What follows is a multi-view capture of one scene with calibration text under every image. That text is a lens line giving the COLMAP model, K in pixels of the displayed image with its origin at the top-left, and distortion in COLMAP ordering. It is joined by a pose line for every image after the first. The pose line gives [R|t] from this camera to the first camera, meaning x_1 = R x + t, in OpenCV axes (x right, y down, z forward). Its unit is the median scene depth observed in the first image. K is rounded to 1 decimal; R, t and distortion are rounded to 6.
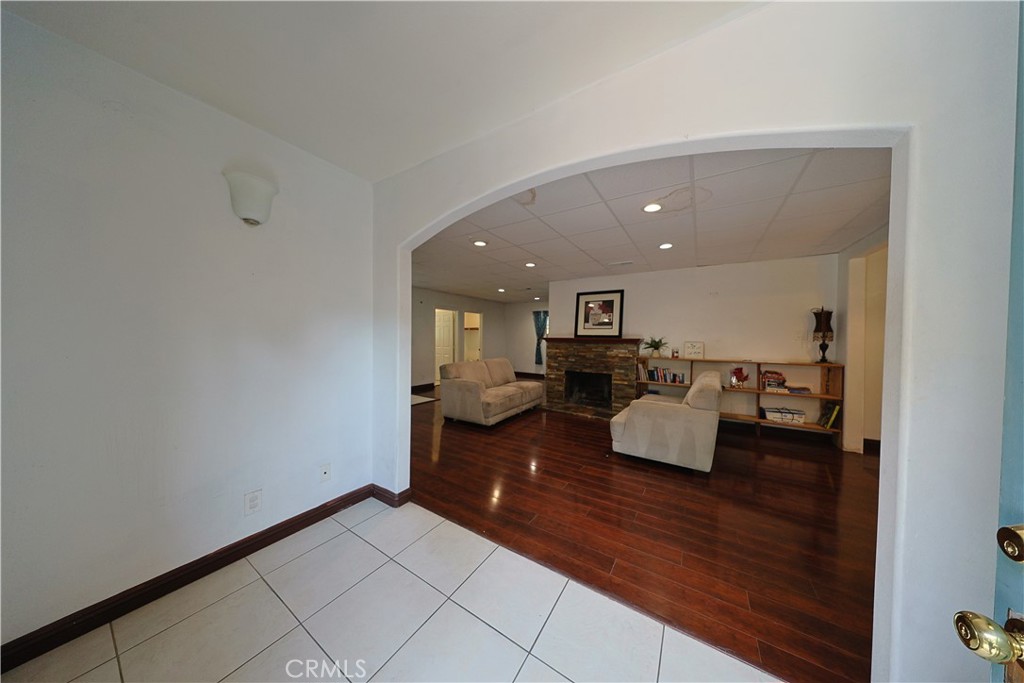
lens RADIAL K [[294.6, 0, 512.5], [0, 294.6, 337.9], [0, 0, 1]] dist [-0.000138, -0.000007]
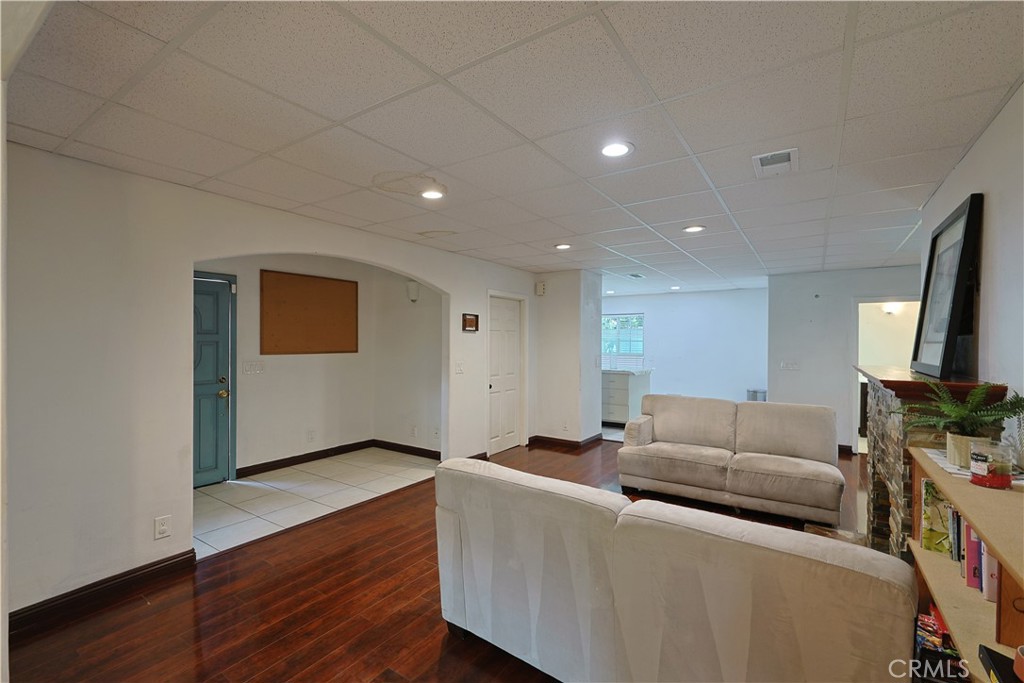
lens RADIAL K [[449.2, 0, 512.5], [0, 449.2, 343.6], [0, 0, 1]] dist [0.000176, 0.000033]
pose [[-0.030887, -0.004507, -0.999513, 2.209238], [-0.018933, 0.999813, -0.003924, -0.062914], [0.999344, 0.018802, -0.030966, 1.704222]]
